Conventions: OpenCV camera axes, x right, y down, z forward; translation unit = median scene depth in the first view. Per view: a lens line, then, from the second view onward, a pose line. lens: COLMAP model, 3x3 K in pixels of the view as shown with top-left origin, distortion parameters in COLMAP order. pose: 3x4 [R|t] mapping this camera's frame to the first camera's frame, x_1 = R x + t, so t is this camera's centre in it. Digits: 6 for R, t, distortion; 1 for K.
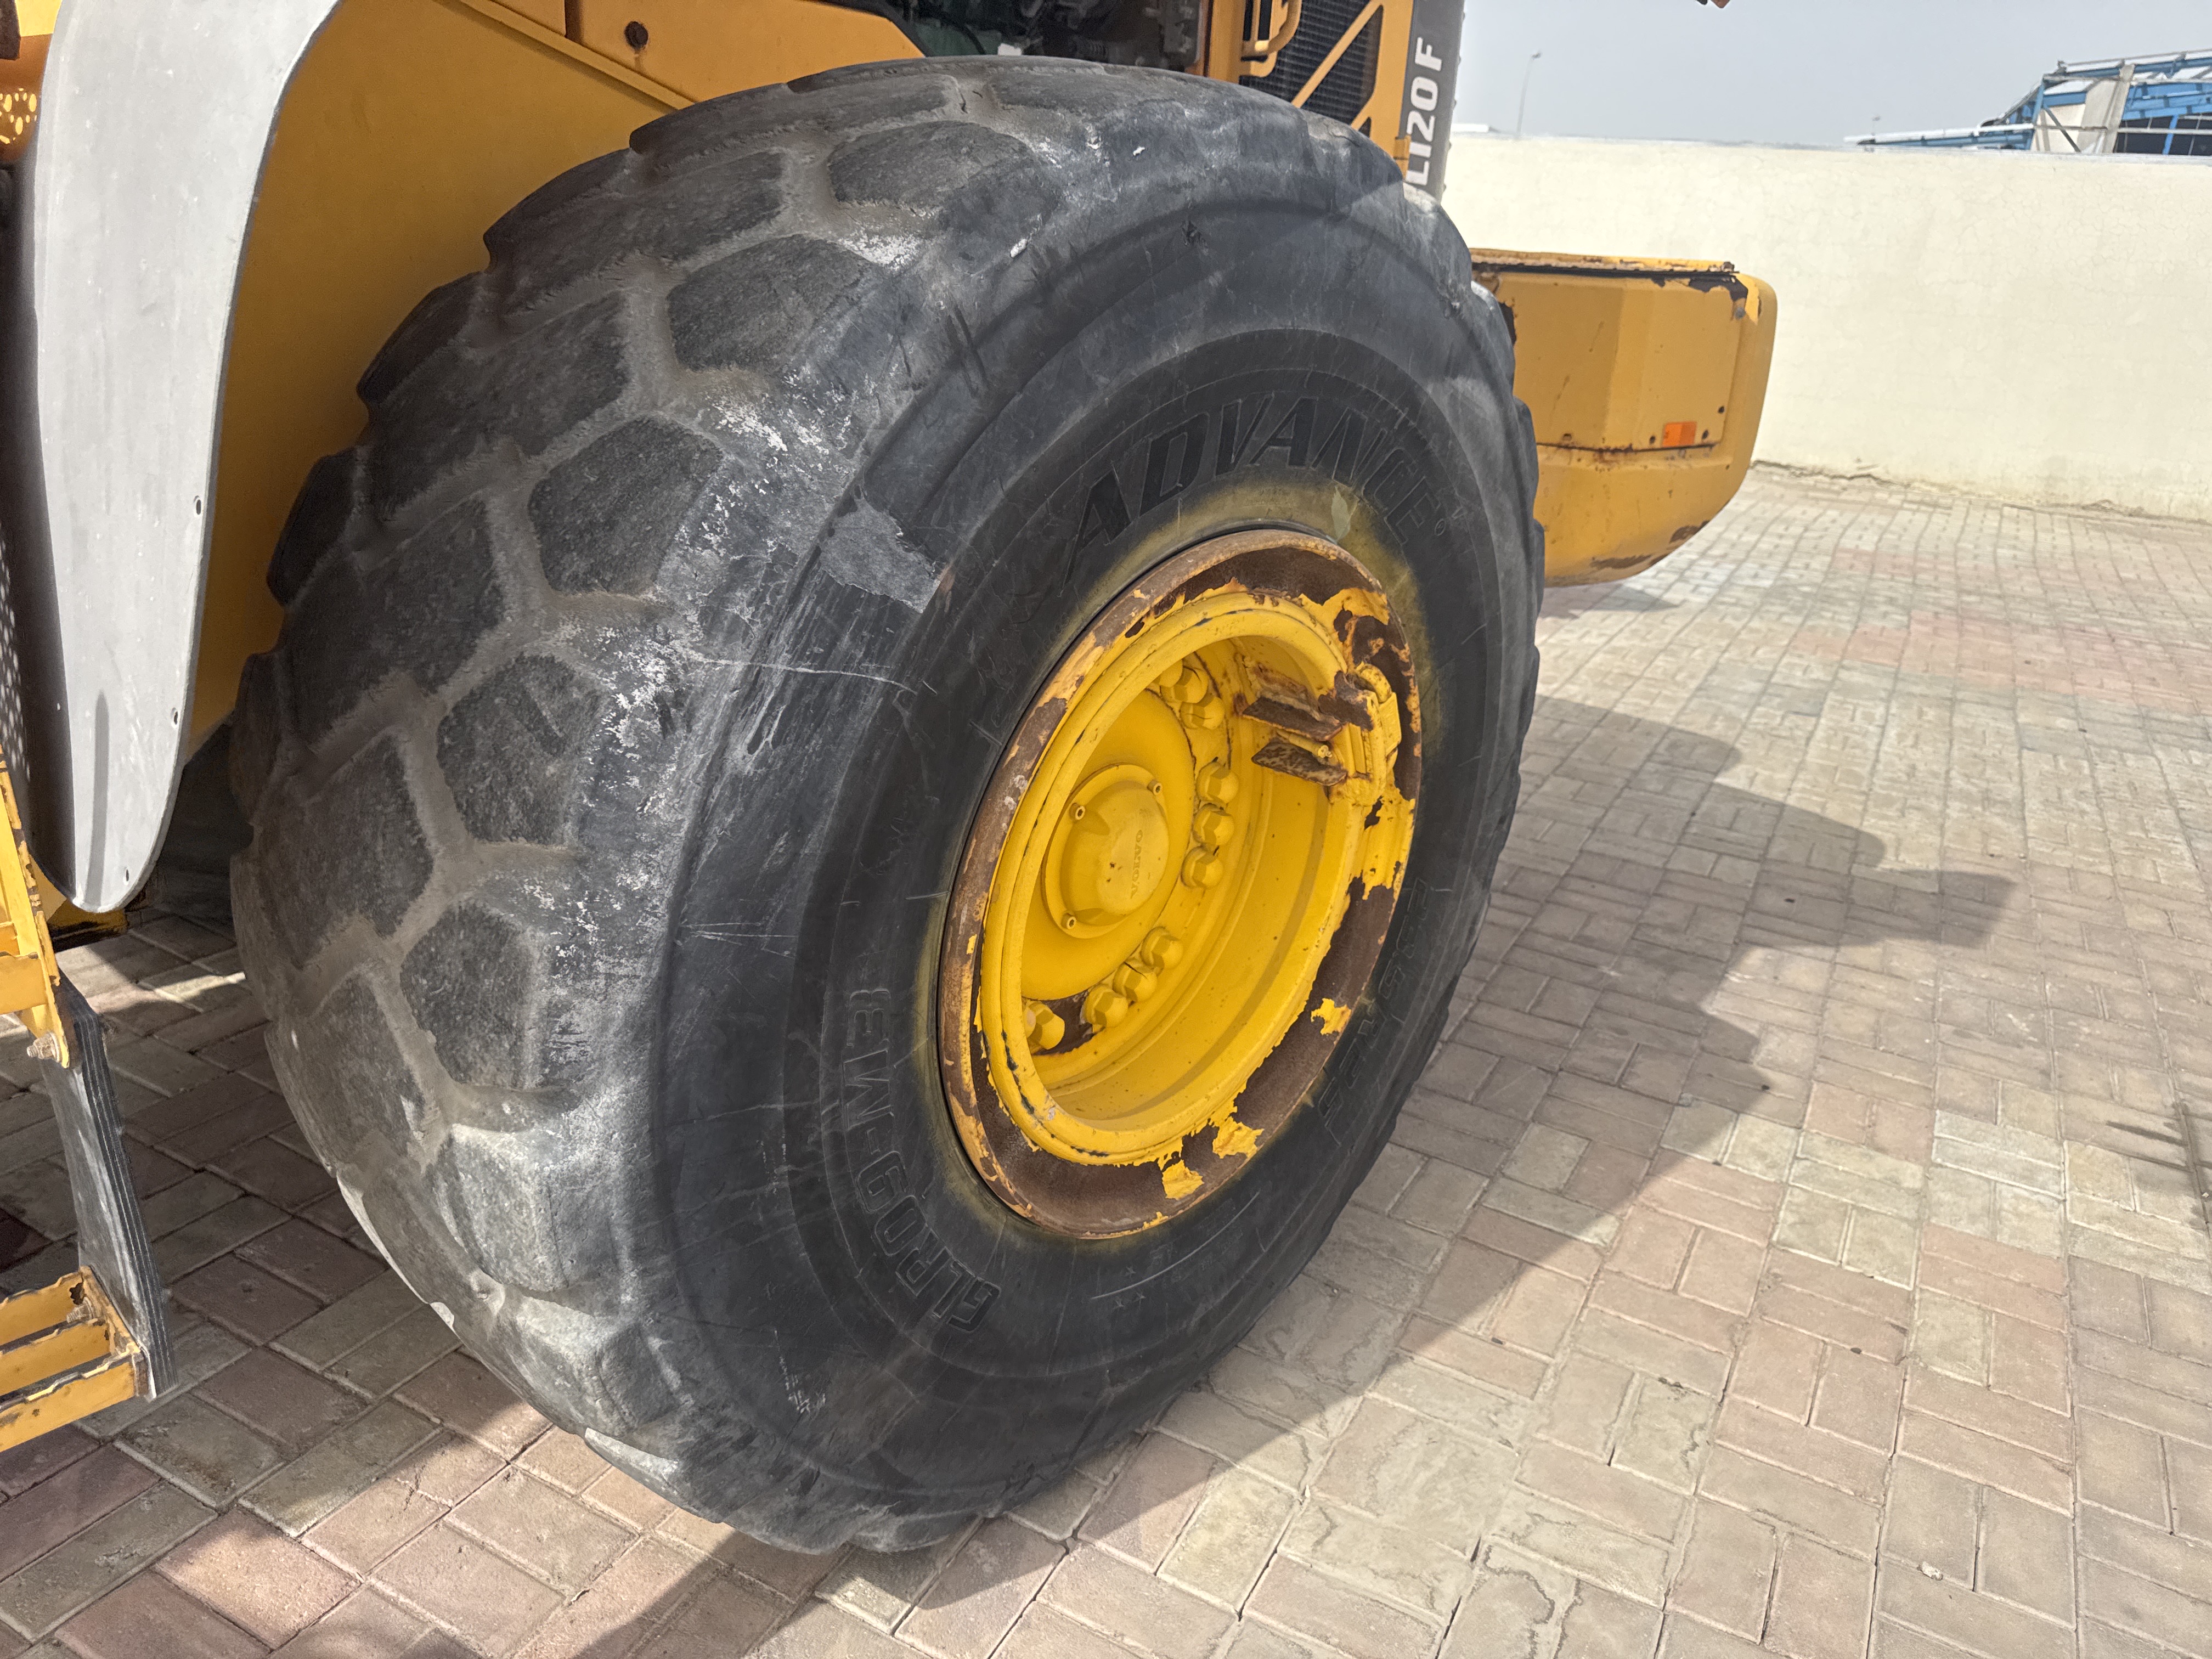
lens RADIAL K [[1552.1, 0, 1077.1], [0, 1552.1, 831.1], [0, 0, 1]] dist [0.080938, -0.106368]
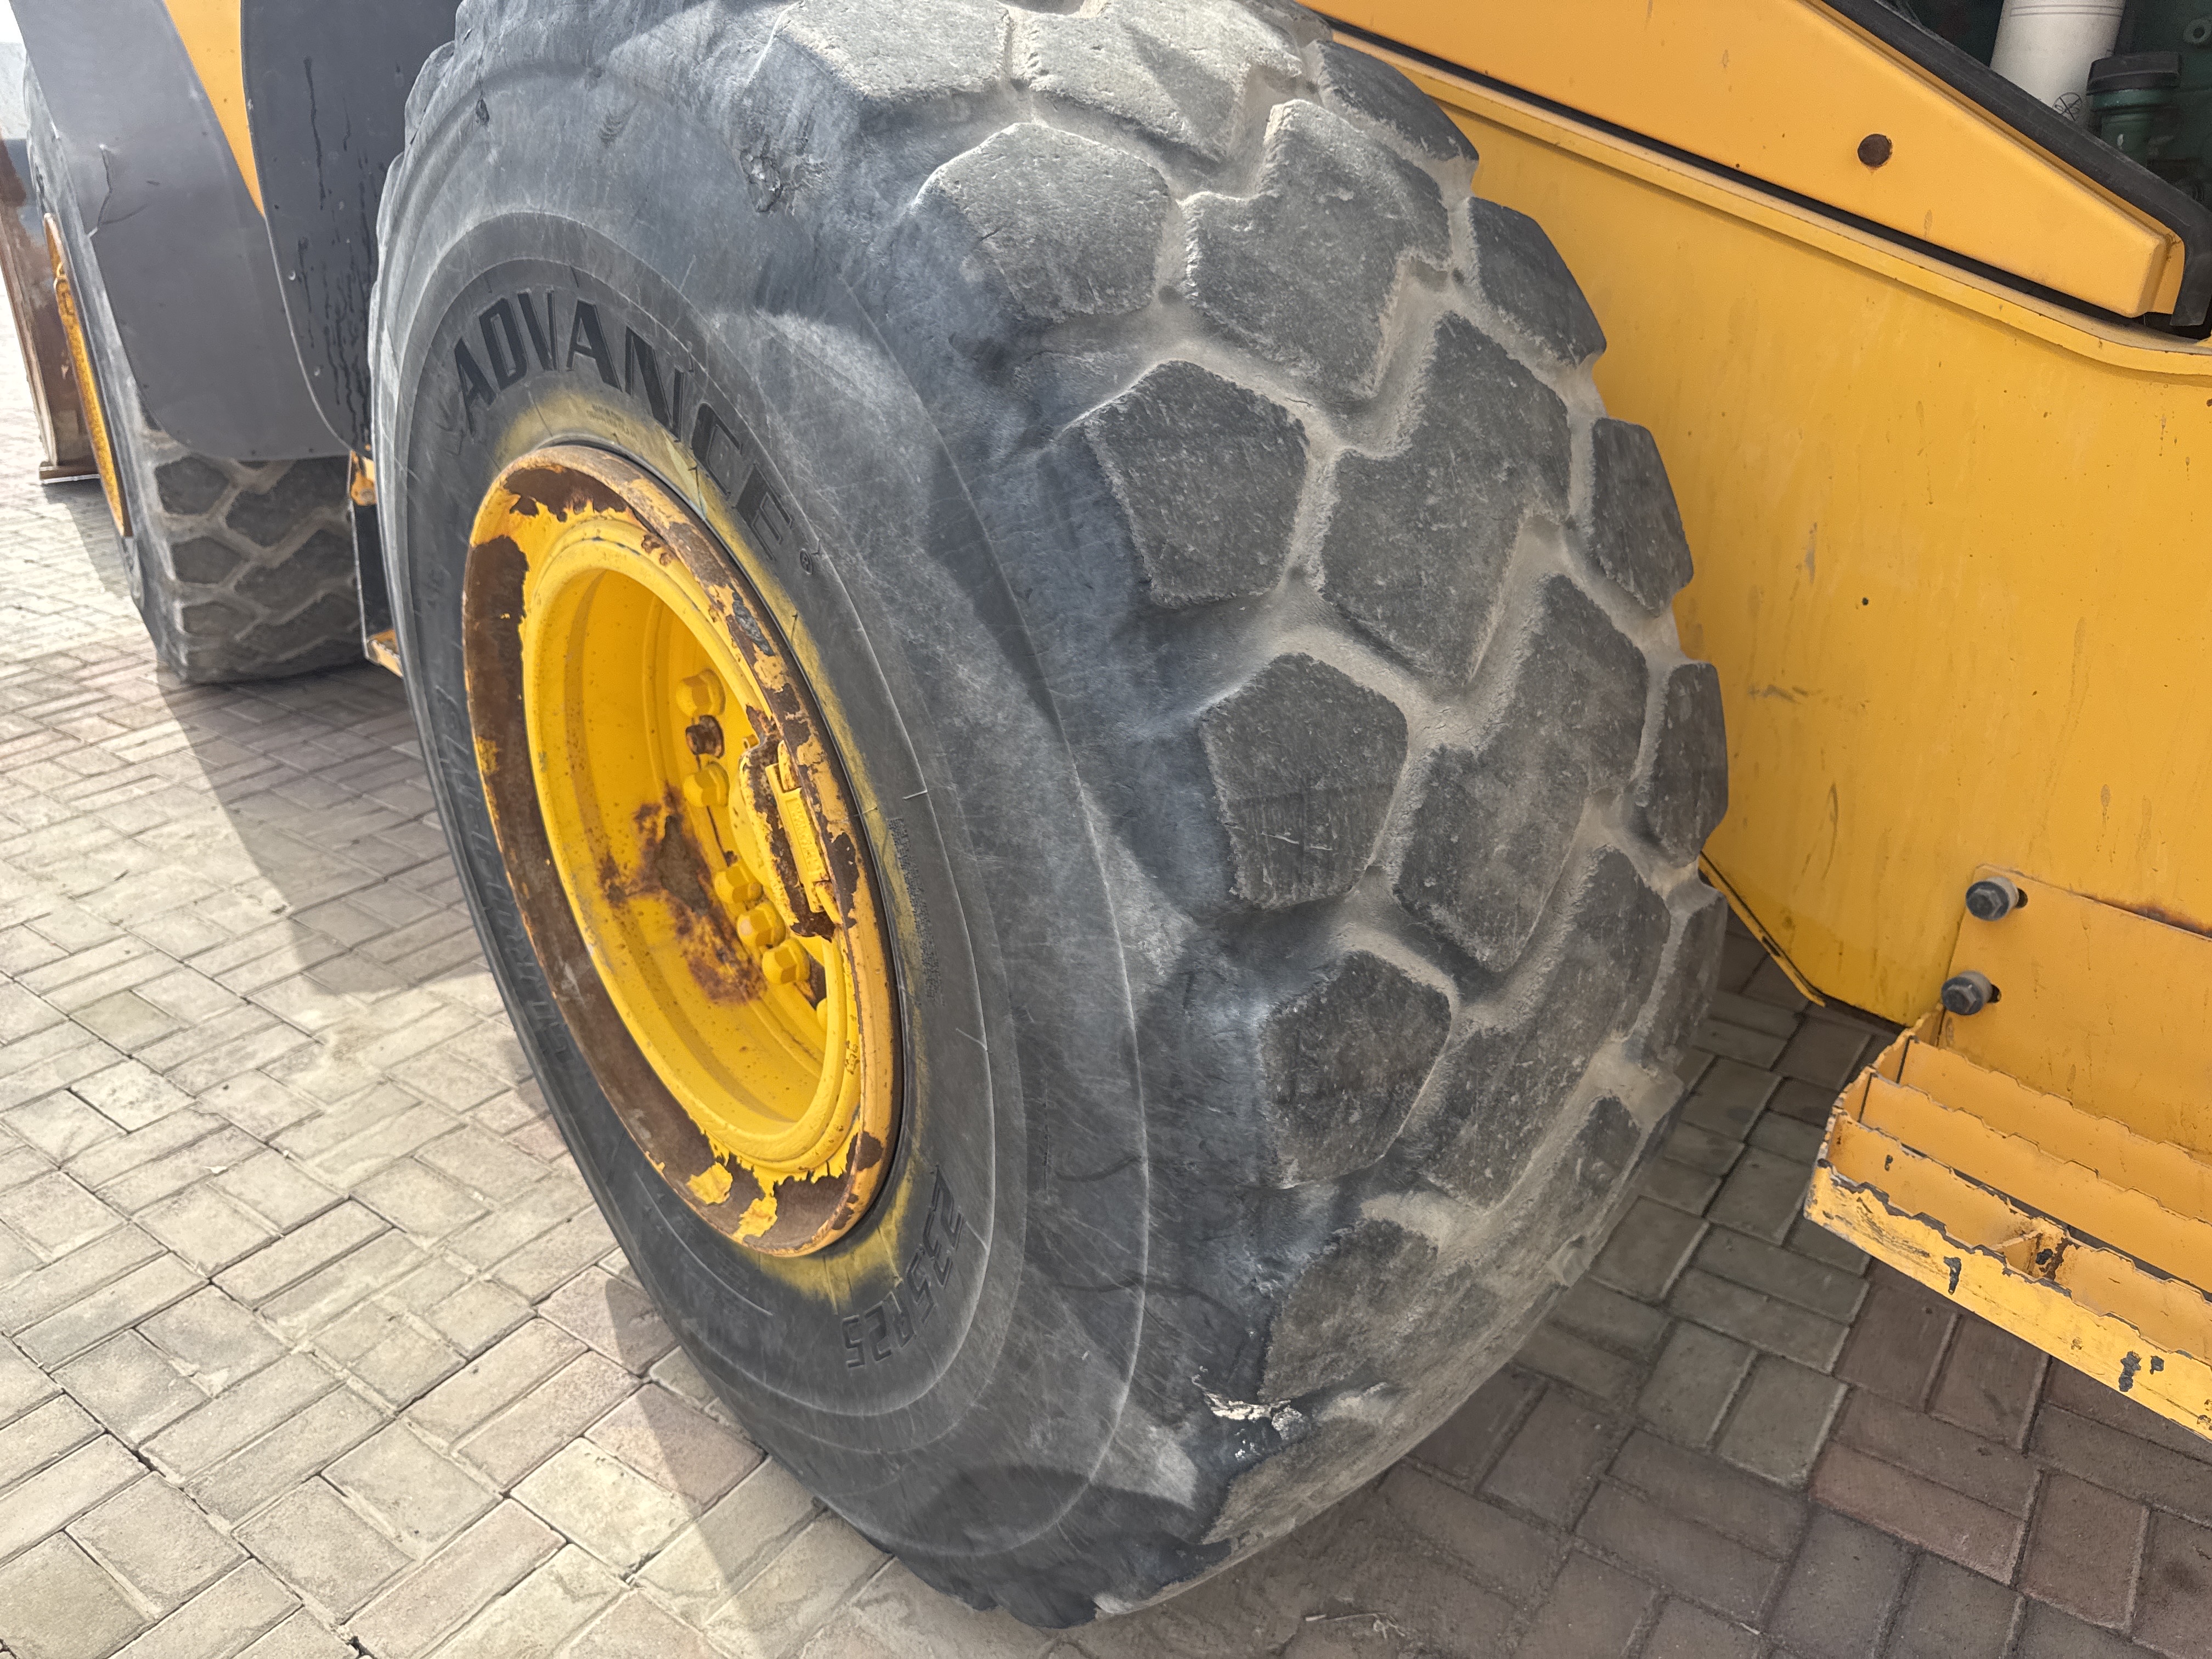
lens RADIAL K [[1552.1, 0, 1077.1], [0, 1552.1, 831.1], [0, 0, 1]] dist [0.080938, -0.106368]
pose [[-0.109960, 0.349996, -0.930275, 0.954724], [-0.352234, 0.861486, 0.365750, -0.417578], [0.929430, 0.367892, 0.028551, 1.280169]]
